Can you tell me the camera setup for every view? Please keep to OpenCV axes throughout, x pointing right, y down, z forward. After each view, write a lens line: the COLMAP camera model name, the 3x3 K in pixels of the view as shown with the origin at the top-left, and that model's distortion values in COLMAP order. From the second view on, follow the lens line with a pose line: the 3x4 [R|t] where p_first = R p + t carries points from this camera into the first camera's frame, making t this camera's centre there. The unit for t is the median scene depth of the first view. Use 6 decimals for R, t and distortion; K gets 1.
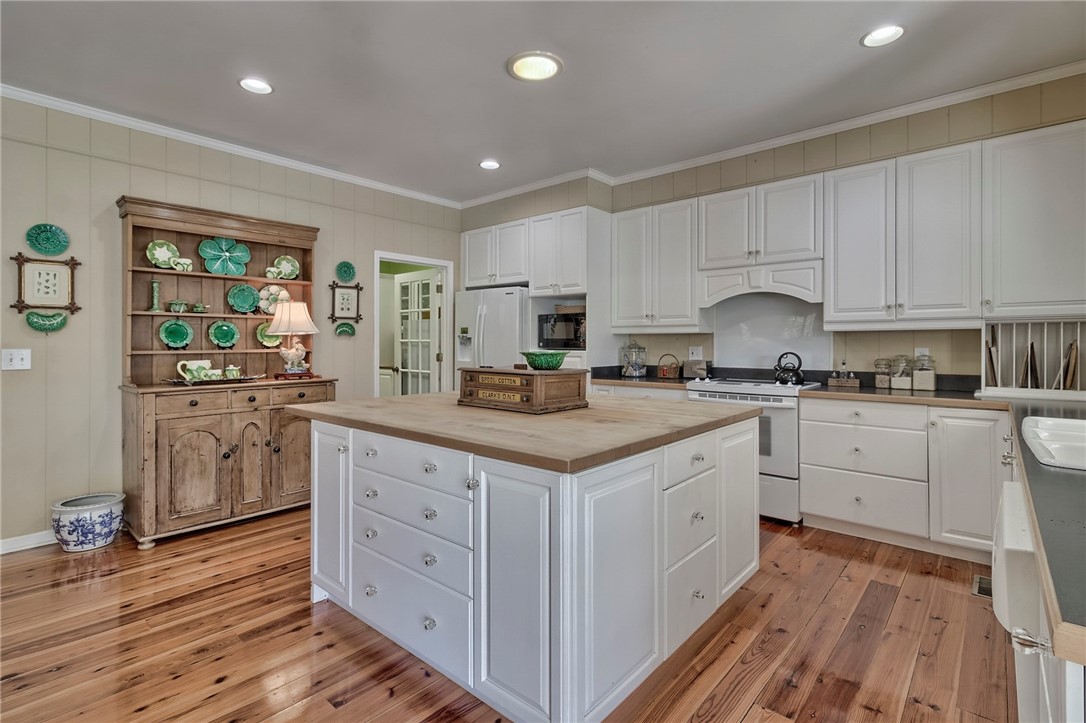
lens RADIAL K [[514.2, 0, 540.9], [0, 514.2, 334.1], [0, 0, 1]] dist [0.000266, -0.000002]
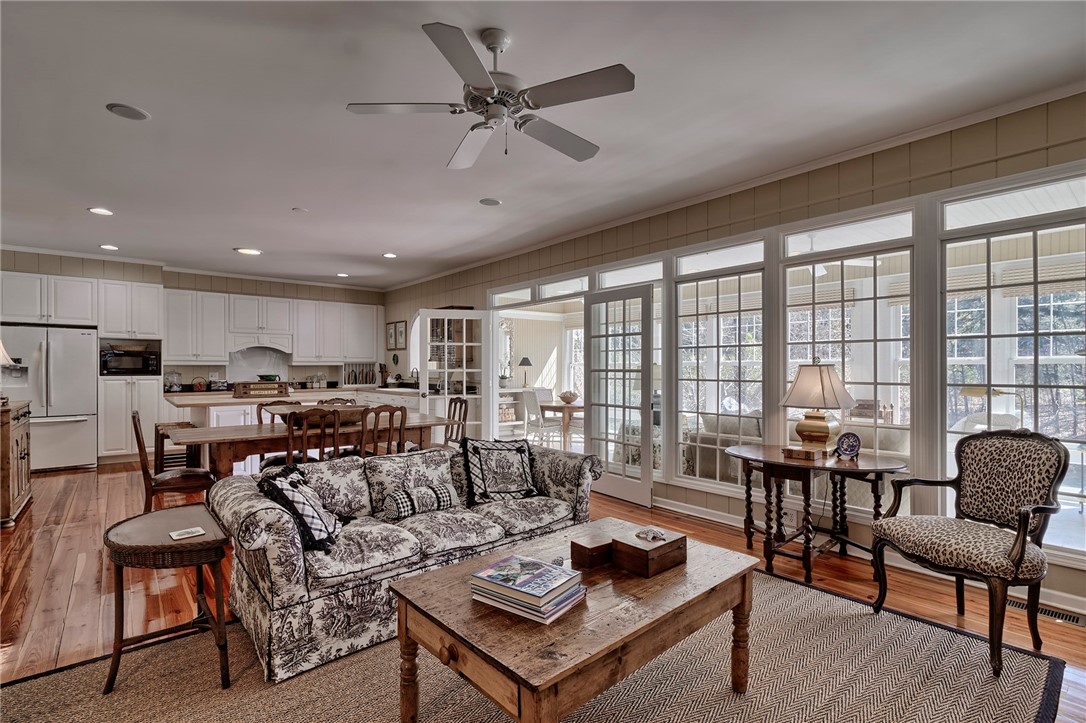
lens RADIAL K [[503.5, 0, 543.0], [0, 503.5, 361.5], [0, 0, 1]] dist [-0.000846, -0.000097]
pose [[0.130139, 0.011380, 0.991430, -1.300659], [-0.017168, 0.999810, -0.009222, -0.017579], [-0.991347, -0.015821, 0.130310, -0.374053]]
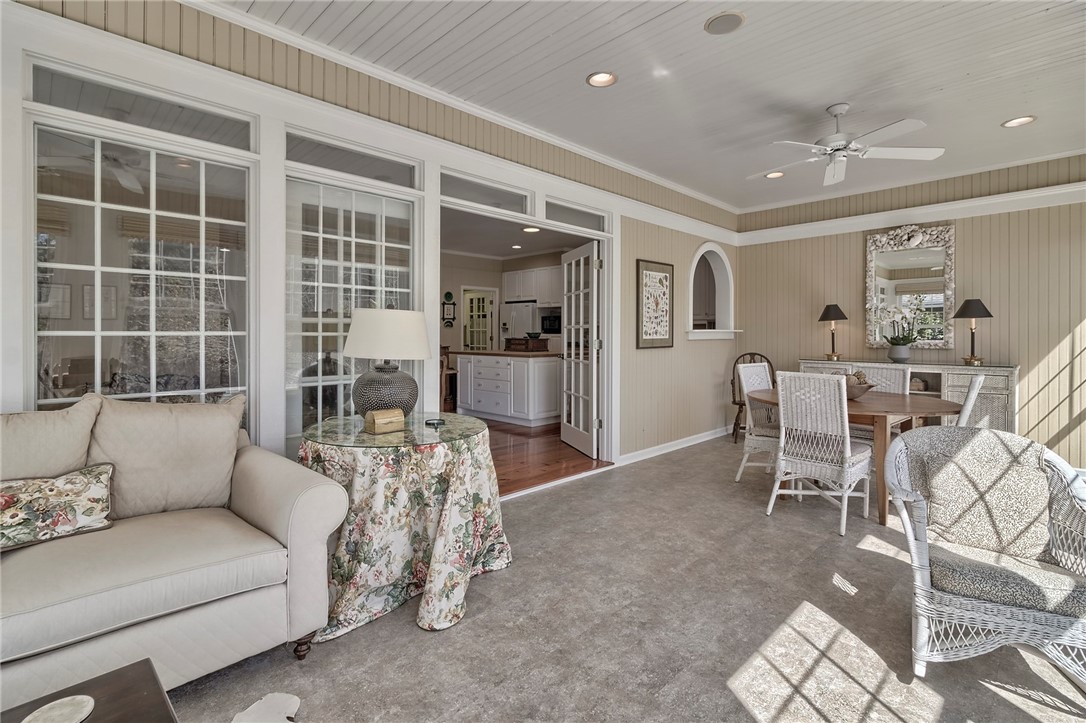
lens RADIAL K [[514.2, 0, 540.9], [0, 514.2, 334.1], [0, 0, 1]] dist [0.000266, -0.000002]
pose [[0.997758, 0.000599, -0.066917, 0.141672], [0.000568, 0.999848, 0.017415, -0.003975], [0.066917, -0.017414, 0.997607, -1.113880]]
